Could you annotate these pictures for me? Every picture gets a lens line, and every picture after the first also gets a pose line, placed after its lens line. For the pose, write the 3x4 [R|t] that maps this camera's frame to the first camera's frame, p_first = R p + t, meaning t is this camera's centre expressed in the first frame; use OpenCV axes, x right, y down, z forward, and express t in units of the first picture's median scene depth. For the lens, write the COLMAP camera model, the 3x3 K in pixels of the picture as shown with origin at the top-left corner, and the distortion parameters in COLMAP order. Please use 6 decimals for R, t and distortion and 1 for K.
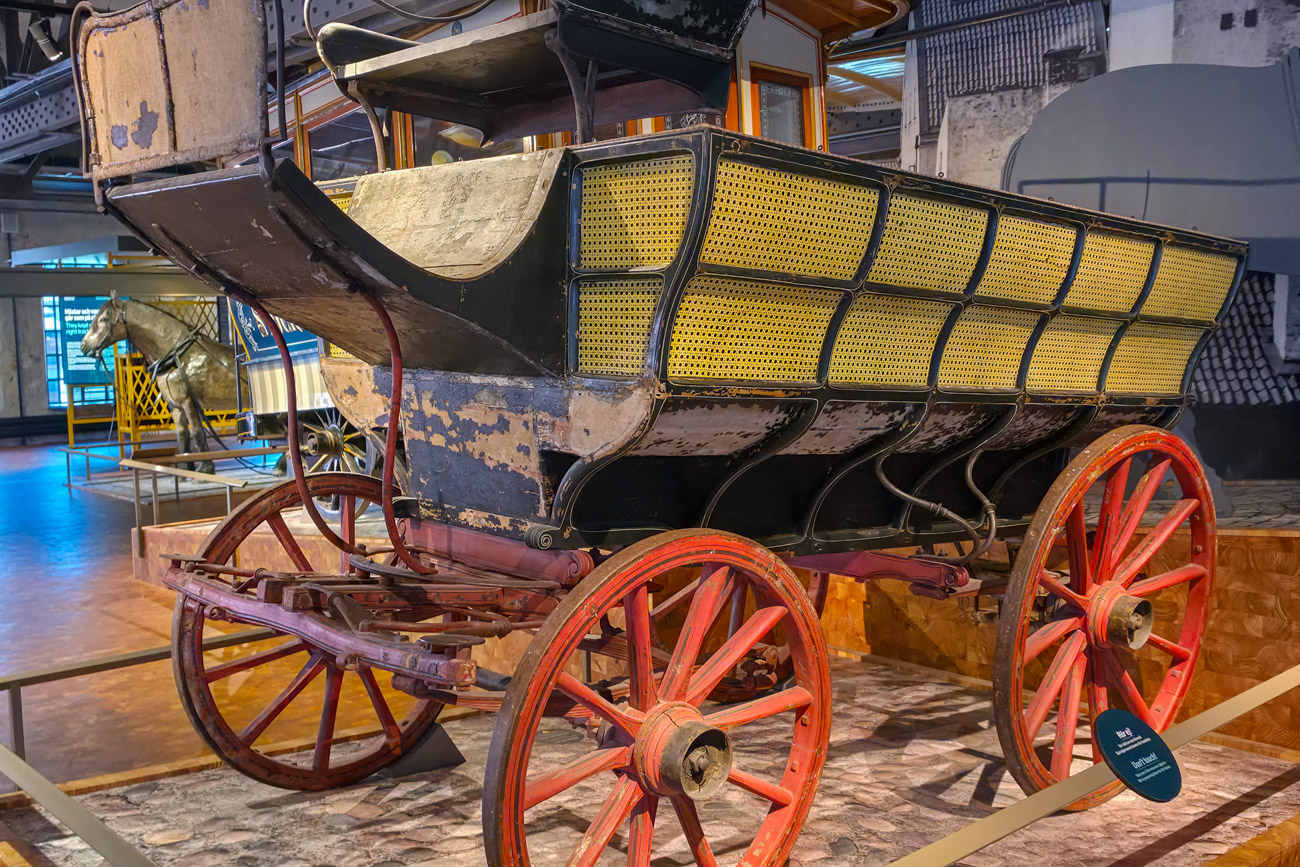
lens RADIAL K [[1258.4, 0, 650.4], [0, 1258.4, 434.6], [0, 0, 1]] dist [0.014363, 0.000000]
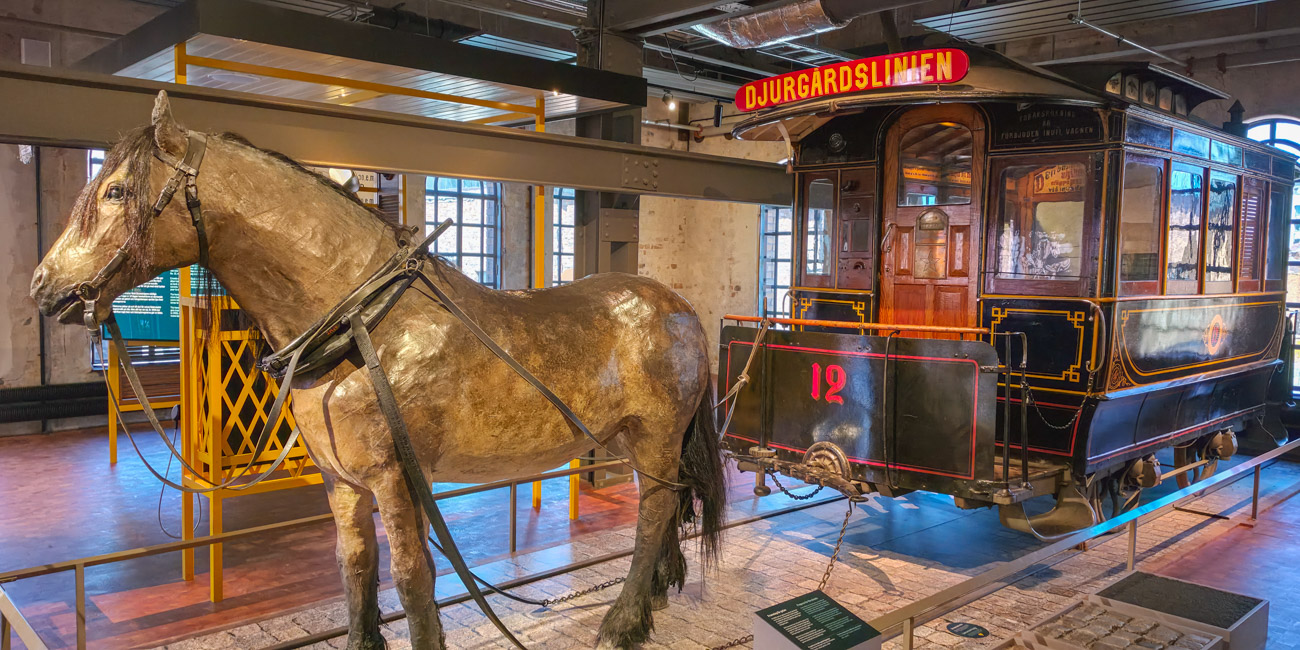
lens RADIAL K [[965.9, 0, 650.0], [0, 965.9, 324.0], [0, 0, 1]] dist [-0.005881, -0.007435]
pose [[0.999231, 0.037607, 0.011135, -0.308232], [-0.037317, 0.998985, -0.025230, -0.059043], [-0.012073, 0.024795, 0.999620, 0.765893]]
